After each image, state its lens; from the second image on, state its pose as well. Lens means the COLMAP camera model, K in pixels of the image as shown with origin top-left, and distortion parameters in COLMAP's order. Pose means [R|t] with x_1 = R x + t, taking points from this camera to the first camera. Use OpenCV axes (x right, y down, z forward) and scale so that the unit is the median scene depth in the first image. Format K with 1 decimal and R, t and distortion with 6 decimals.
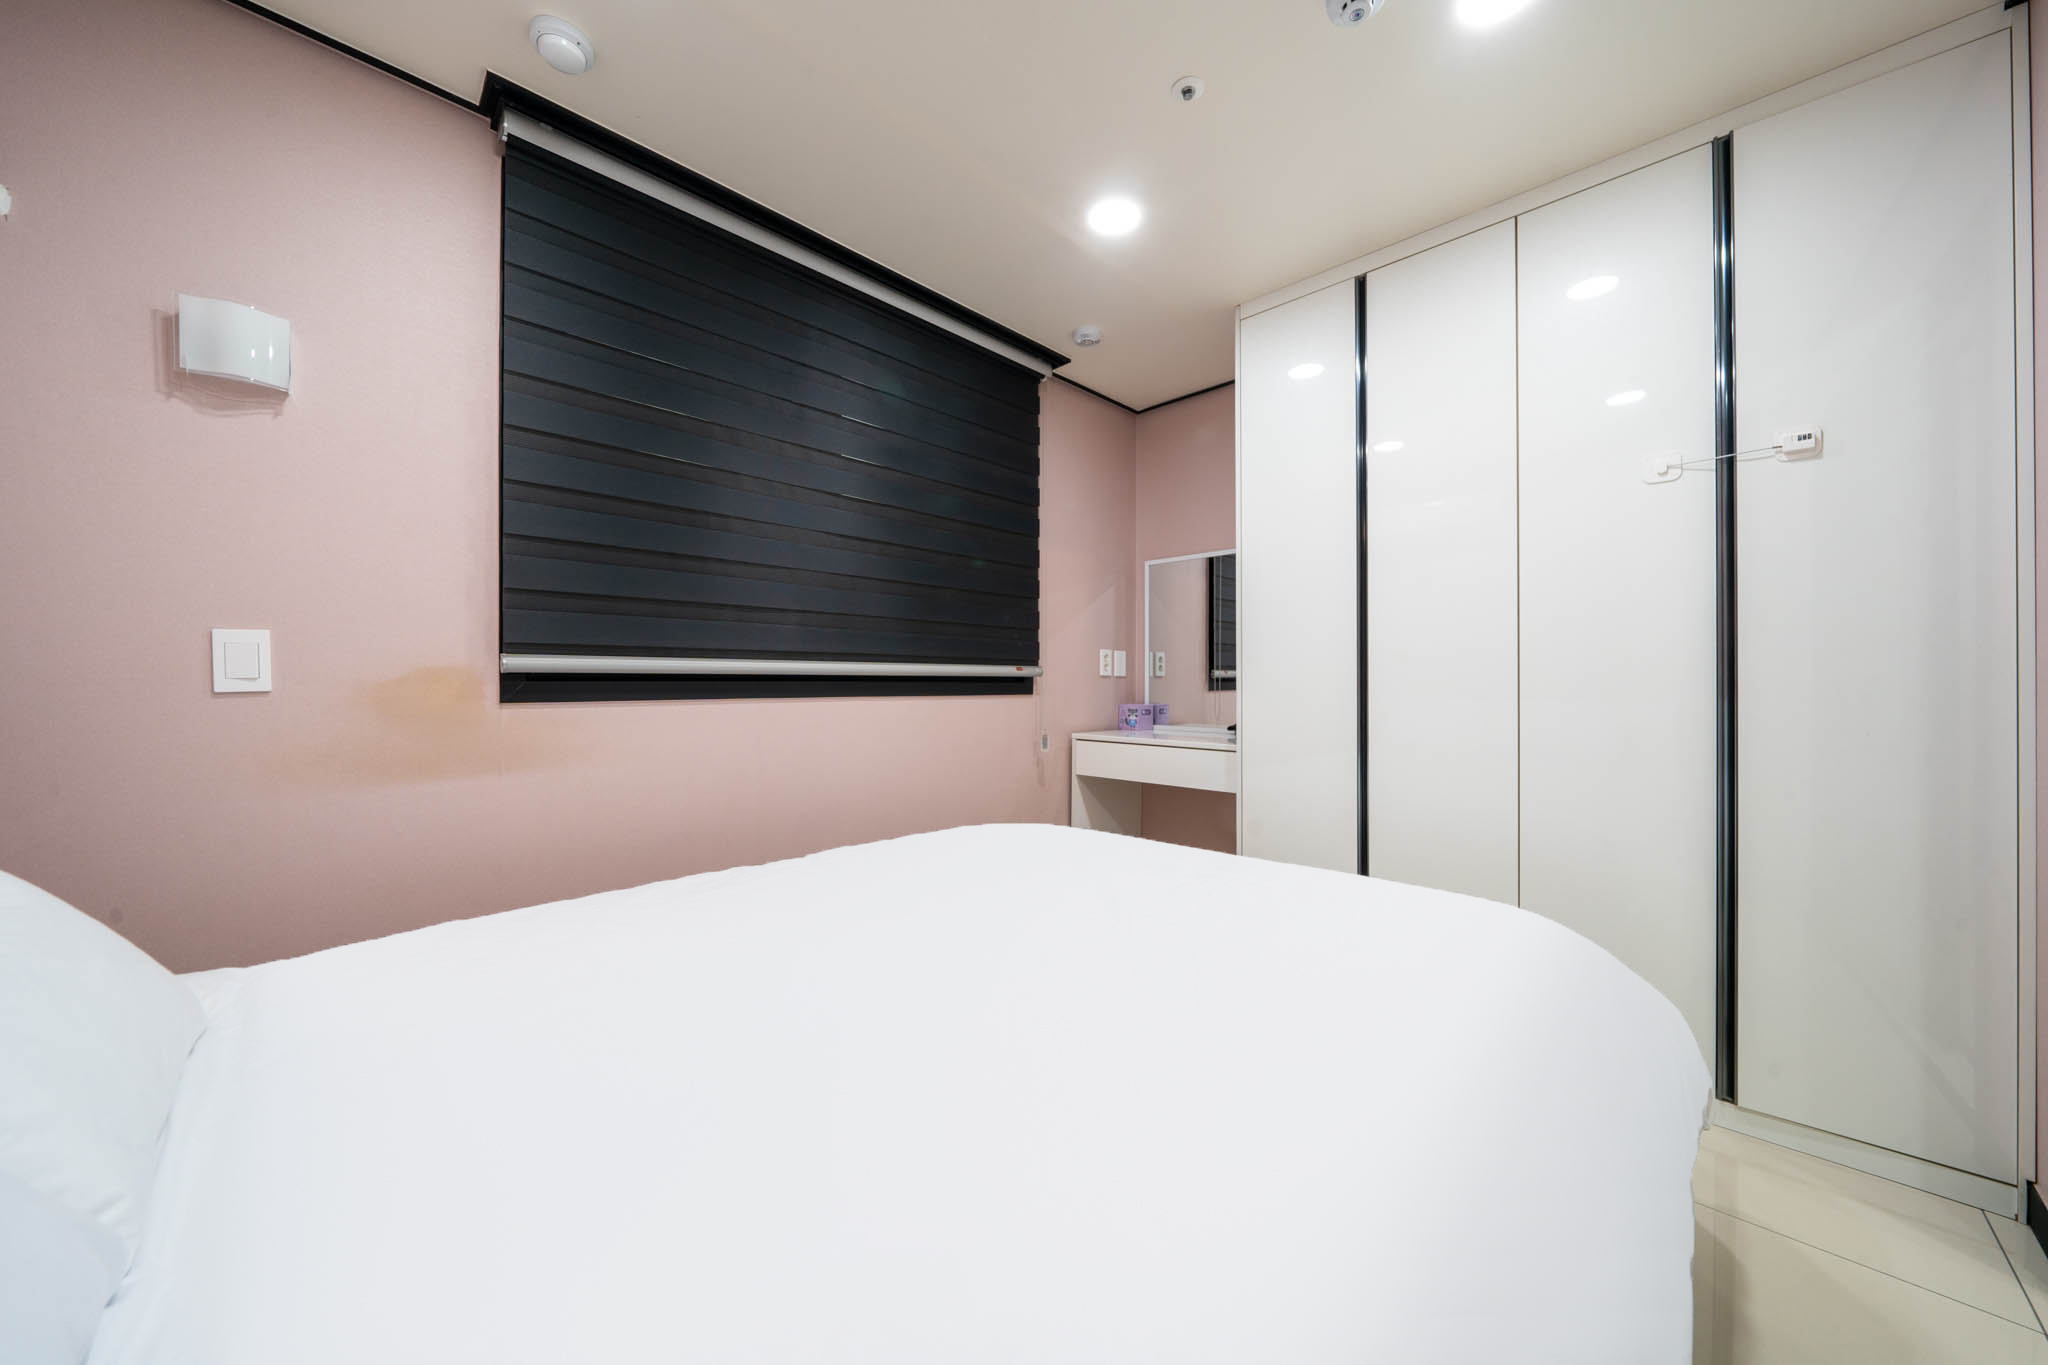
lens RADIAL K [[707.8, 0, 1084.8], [0, 707.8, 681.8], [0, 0, 1]] dist [-0.000421, -0.000012]
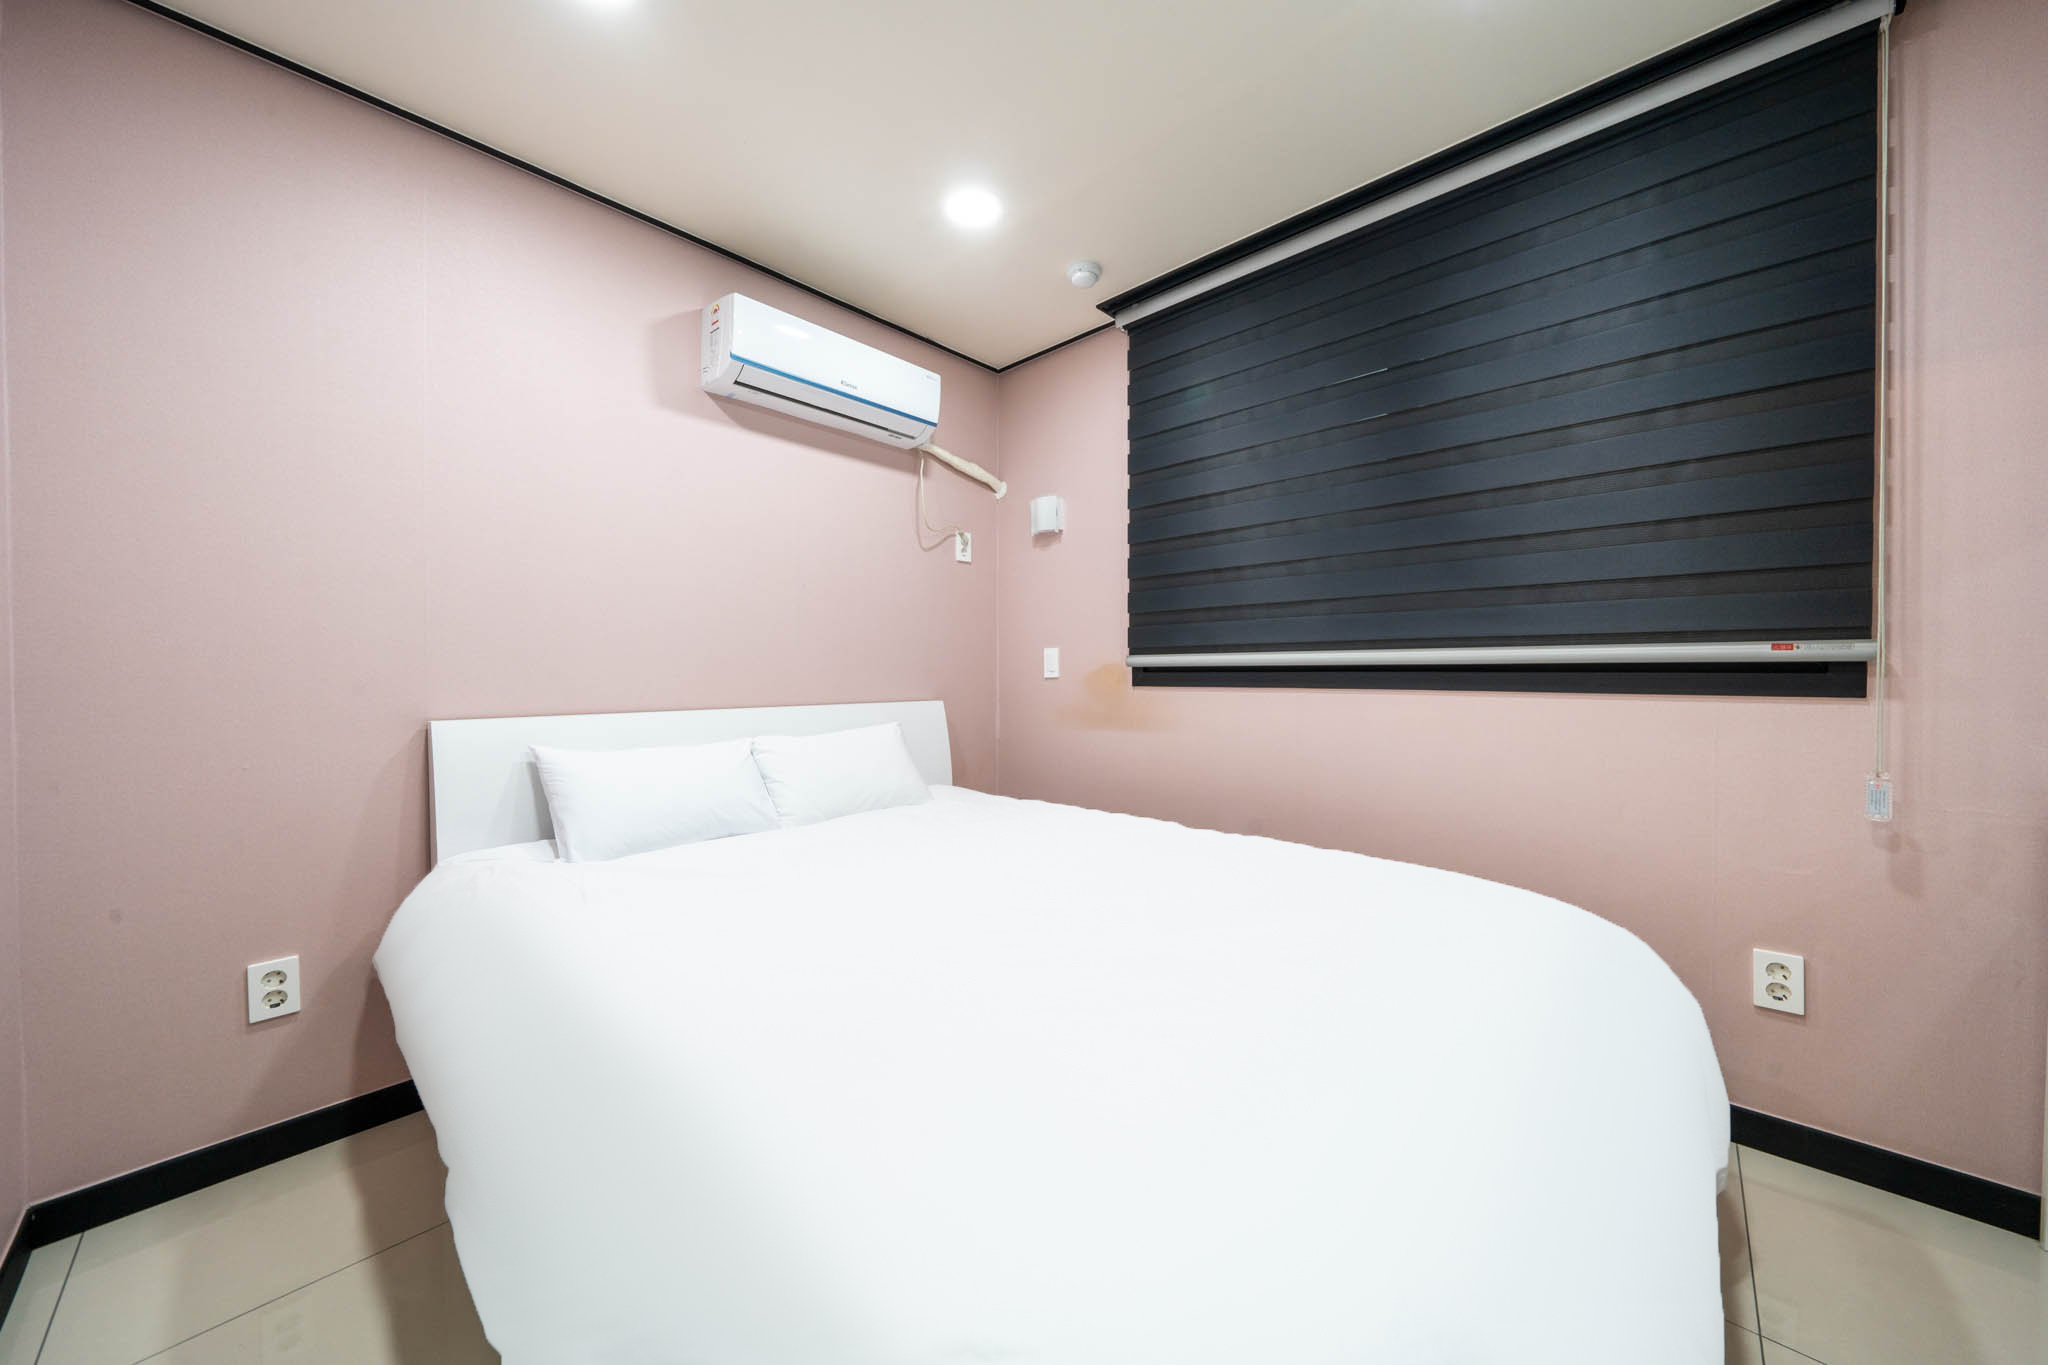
lens RADIAL K [[698.4, 0, 1024.0], [0, 698.4, 682.5], [0, 0, 1]] dist [0.000144, 0.000010]
pose [[-0.018076, 0.012056, -0.999764, 0.520228], [0.001544, 0.999926, 0.012030, 0.001464], [0.999835, -0.001326, -0.018093, 0.545904]]
